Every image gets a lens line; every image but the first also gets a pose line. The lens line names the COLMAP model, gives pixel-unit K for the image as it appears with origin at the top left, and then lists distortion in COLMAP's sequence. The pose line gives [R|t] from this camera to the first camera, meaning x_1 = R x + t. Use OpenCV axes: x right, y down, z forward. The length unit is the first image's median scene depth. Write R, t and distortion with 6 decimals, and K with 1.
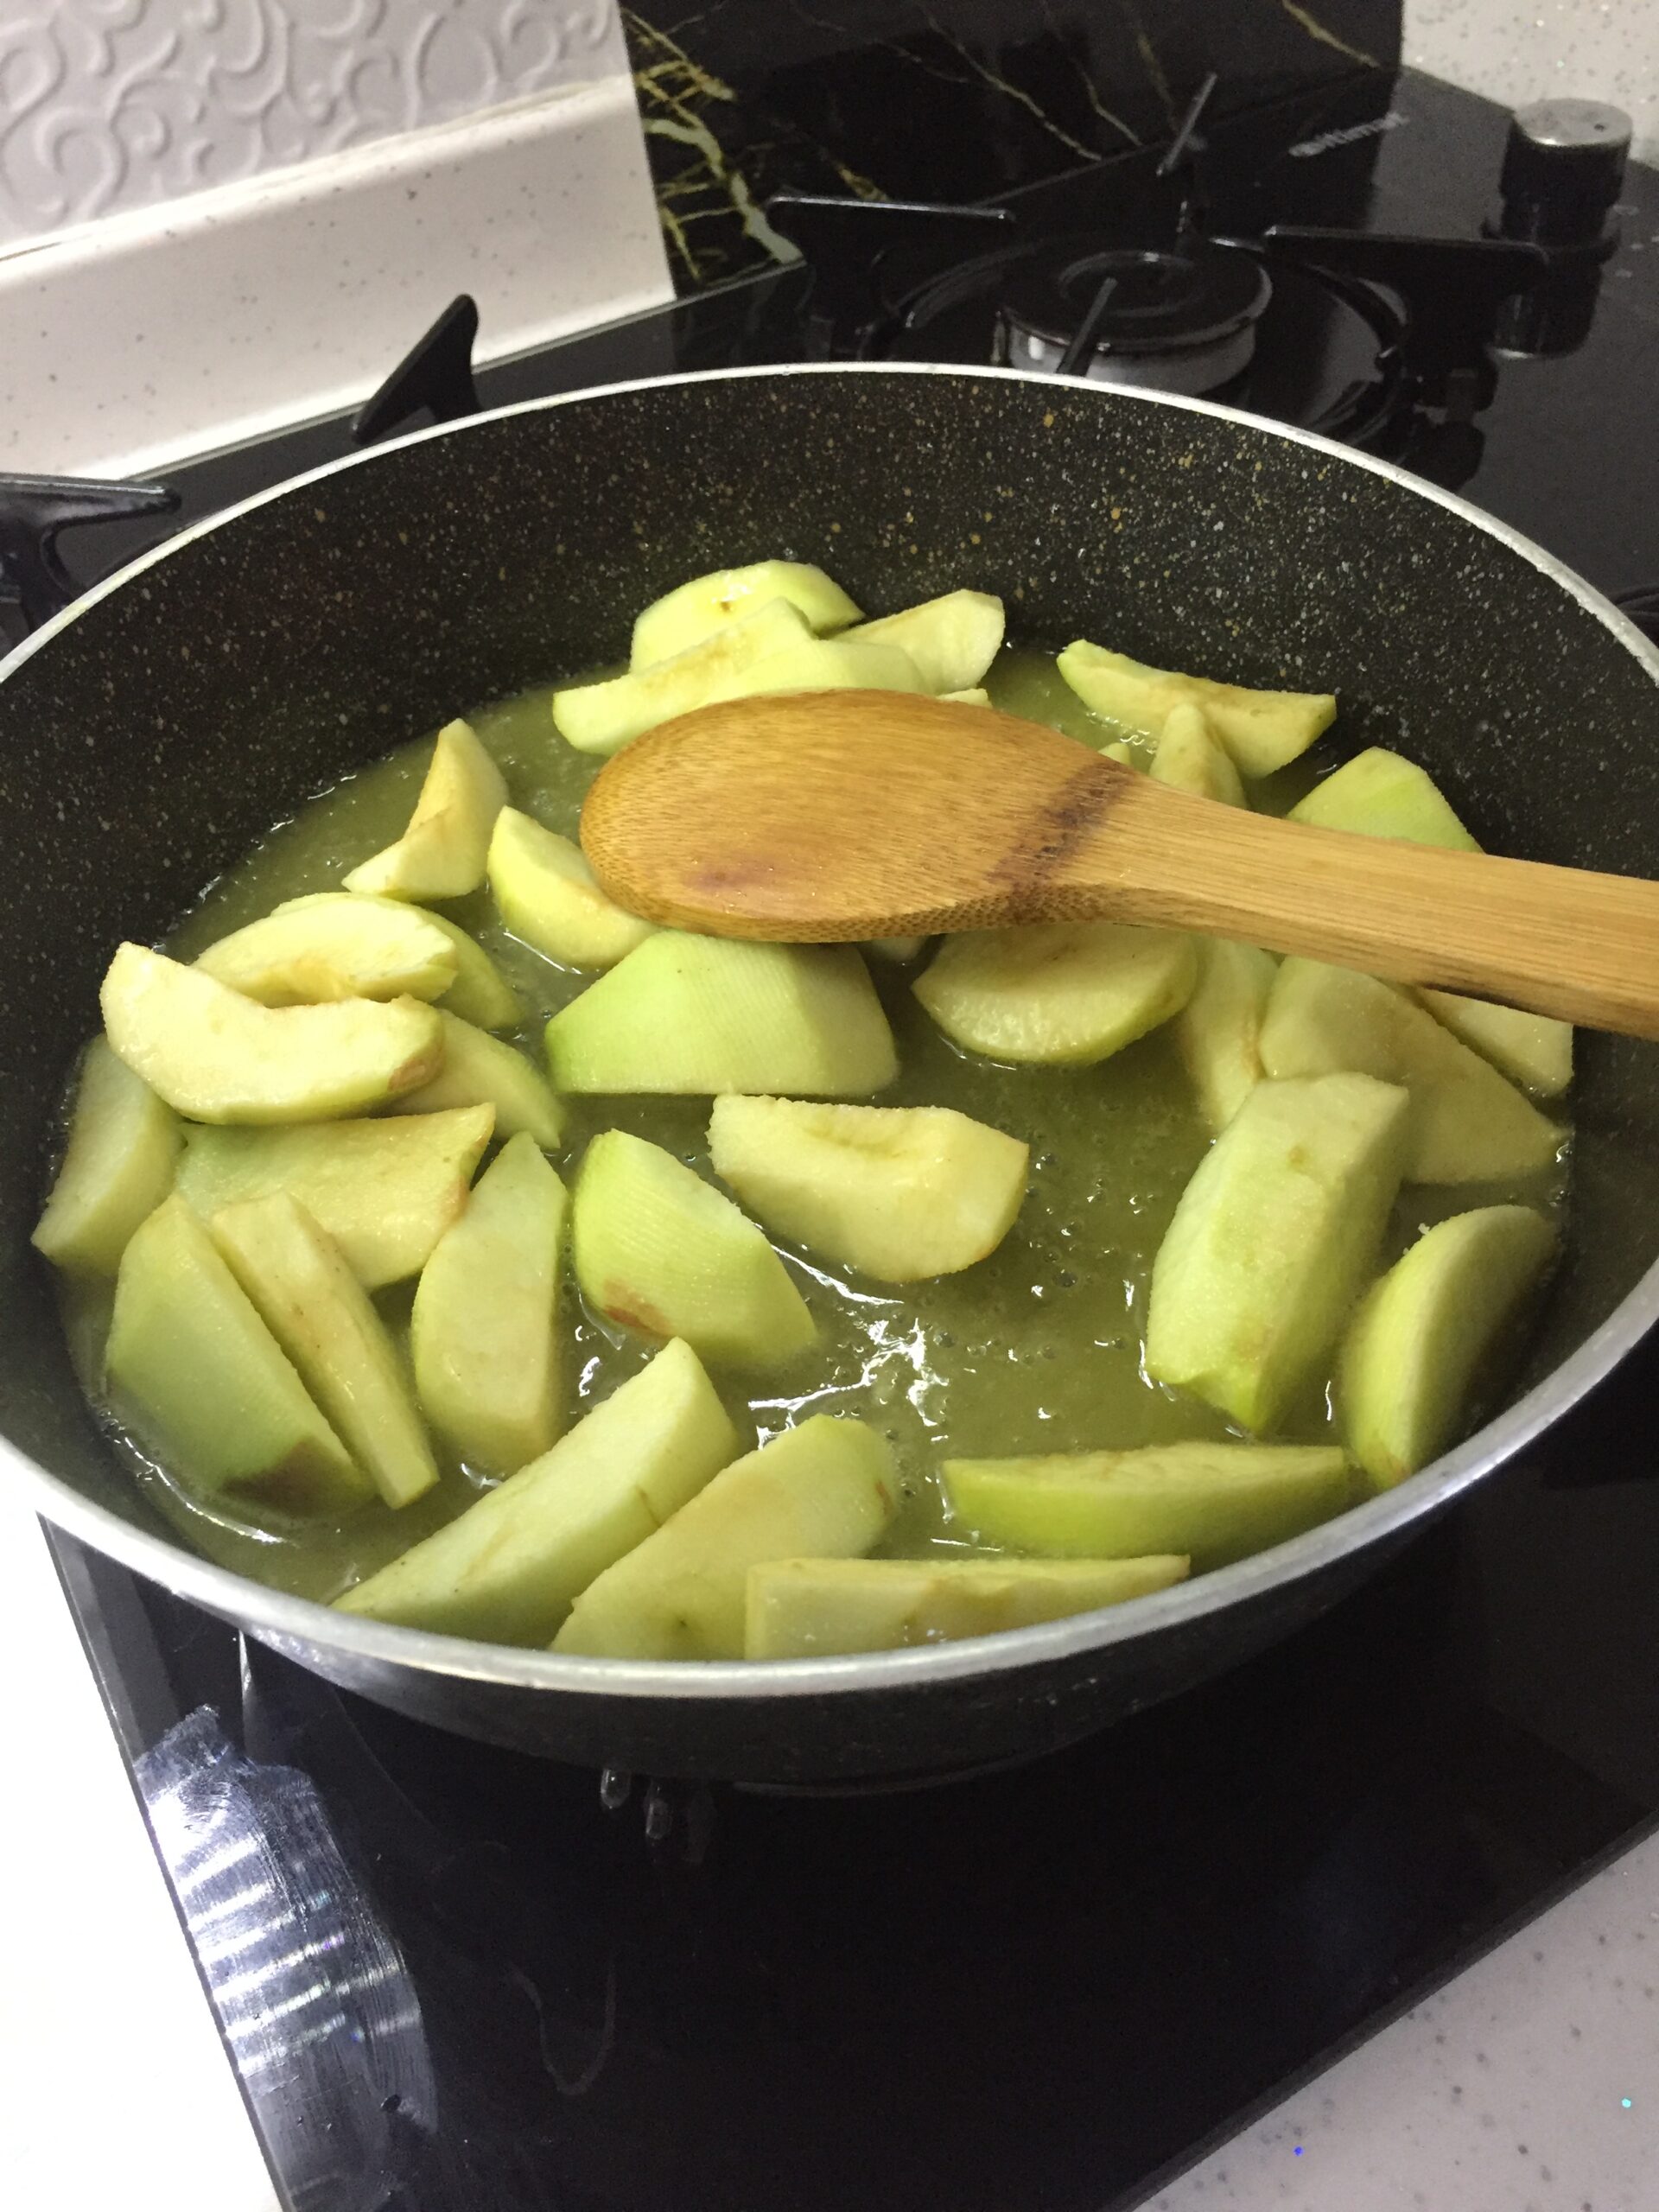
lens RADIAL K [[1929.5, 0, 830.4], [0, 1929.5, 1104.4], [0, 0, 1]] dist [0.084455, -0.142044]
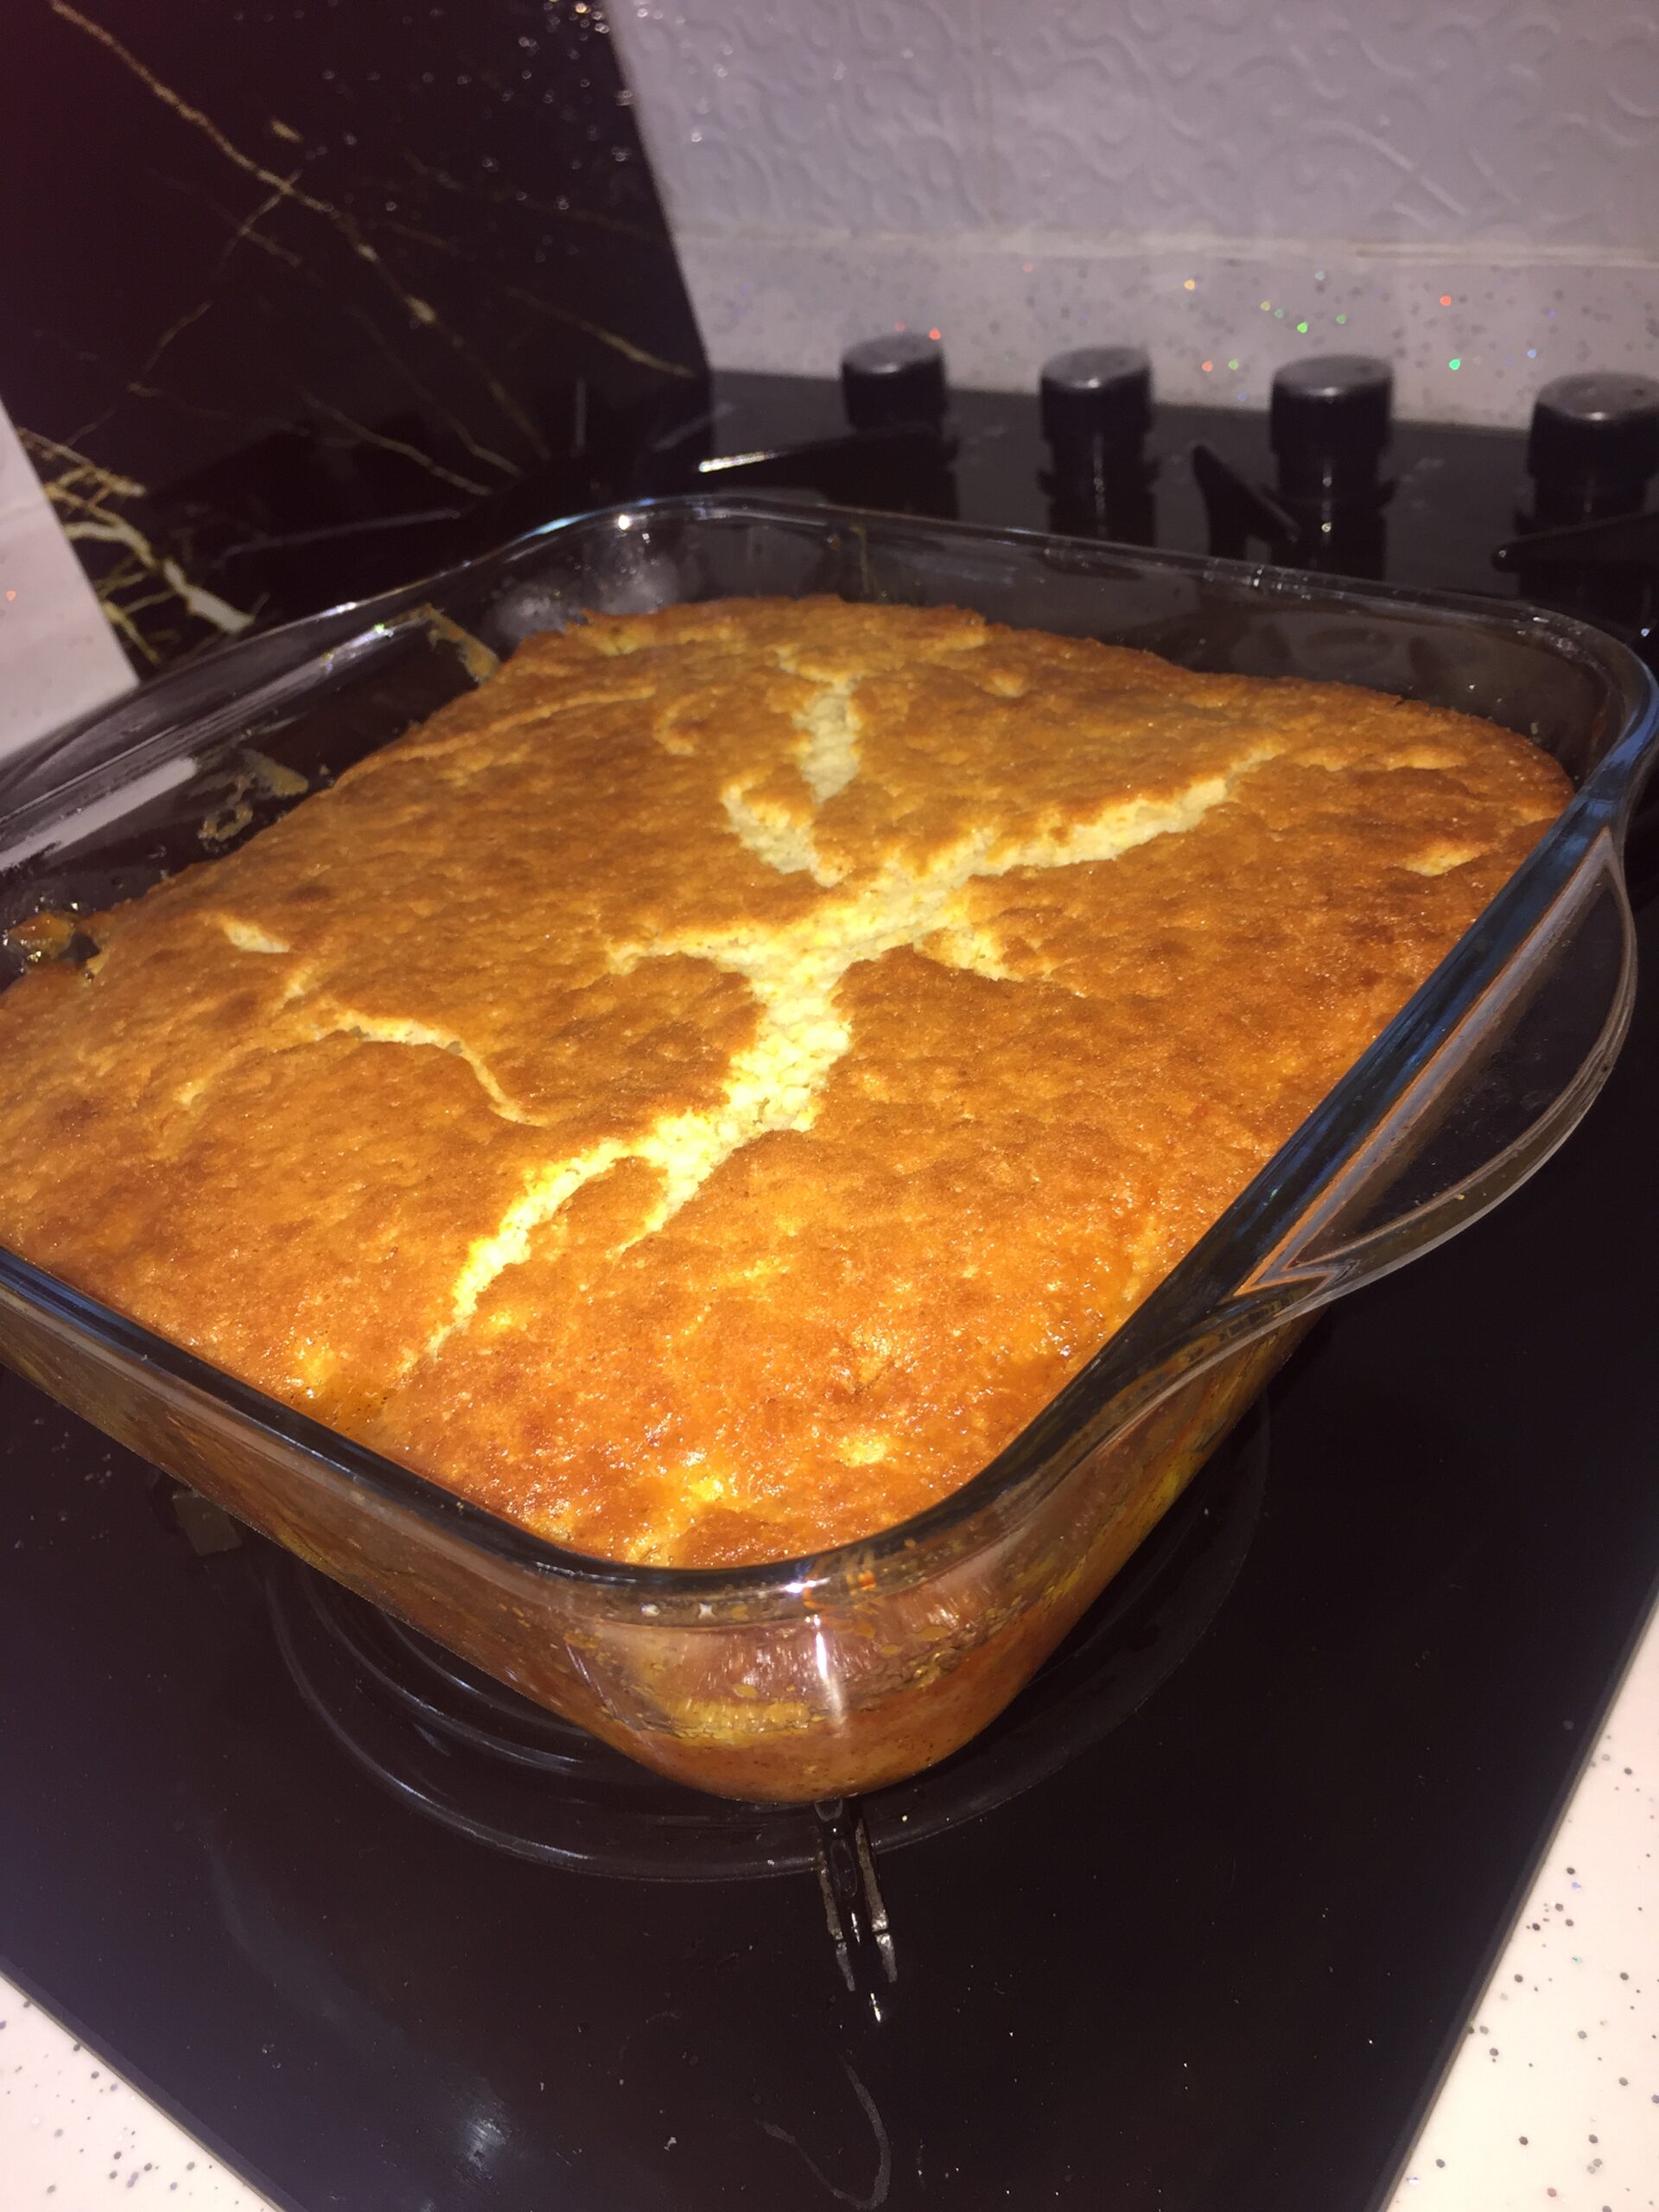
lens RADIAL K [[1929.5, 0, 835.8], [0, 1929.5, 1104.5], [0, 0, 1]] dist [0.084455, -0.142044]
pose [[0.910913, -0.300158, 0.283095, -0.109763], [0.353441, 0.921663, -0.160049, 0.081365], [-0.212878, 0.245848, 0.945643, 0.023418]]
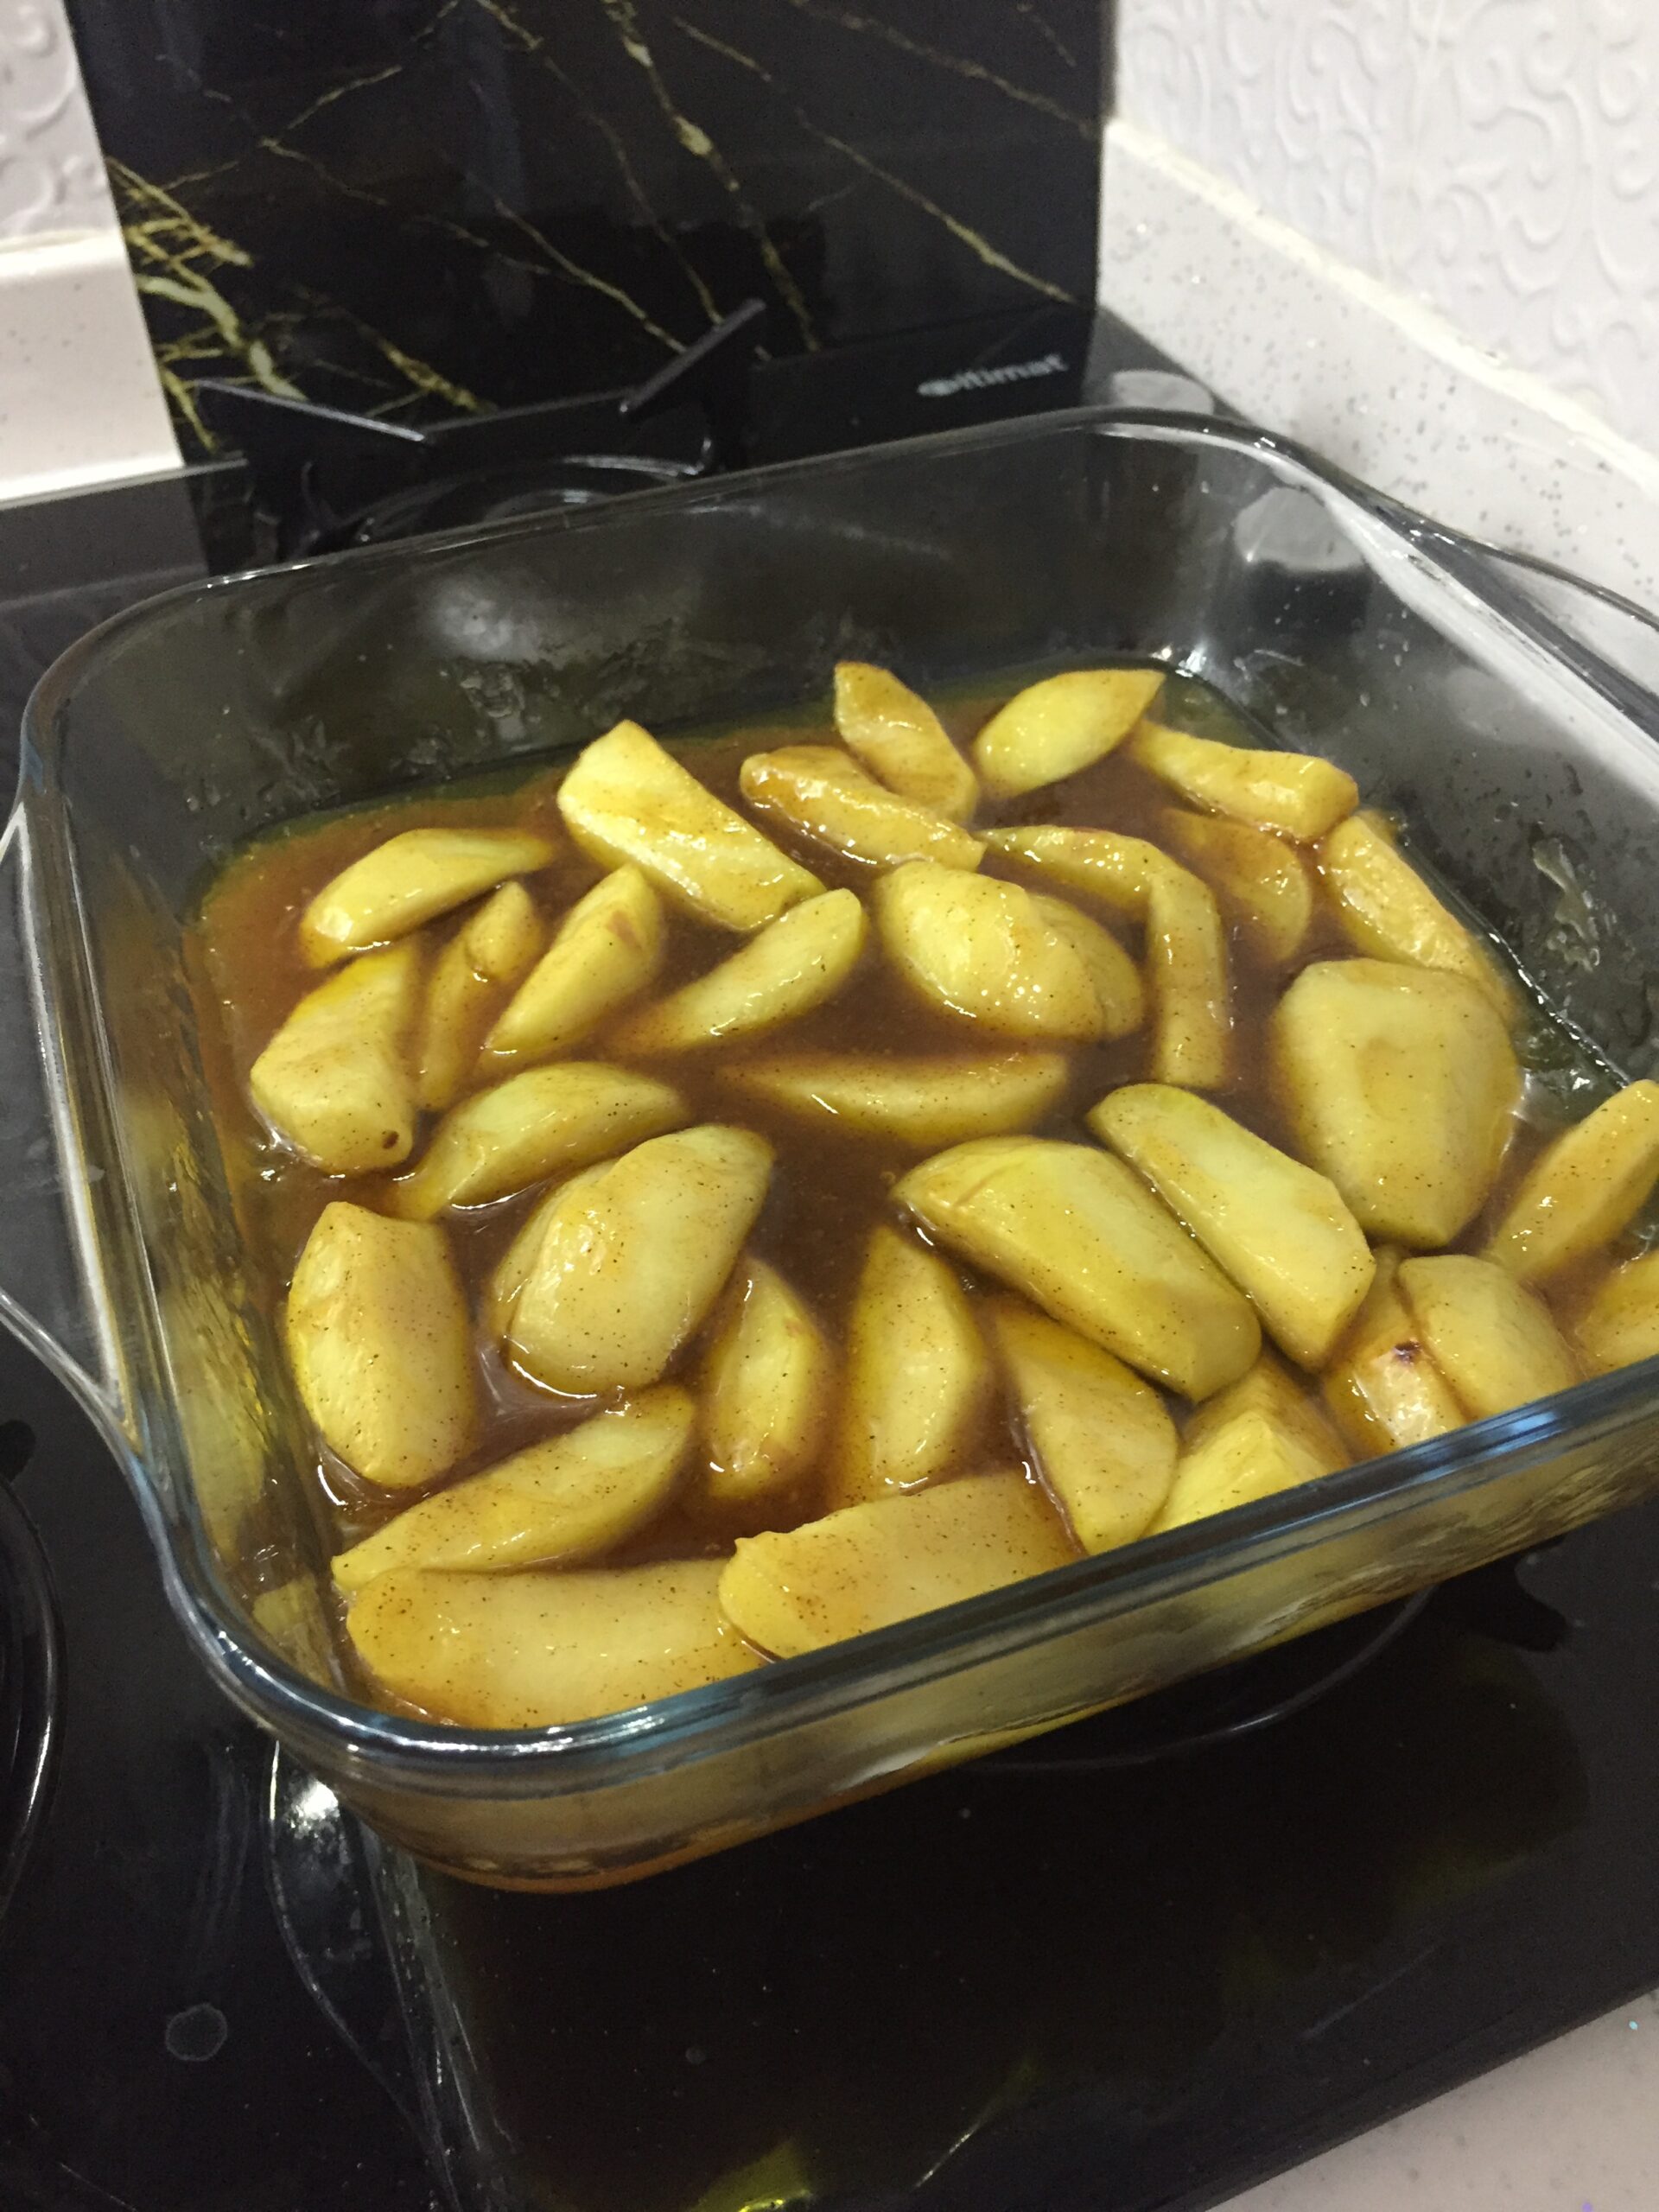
lens RADIAL K [[1929.5, 0, 837.9], [0, 1929.5, 1096.6], [0, 0, 1]] dist [0.084455, -0.142044]
pose [[0.988764, 0.138667, -0.055827, 0.335706], [-0.140922, 0.989264, -0.038702, -0.138905], [0.049861, 0.046134, 0.997690, 0.127664]]
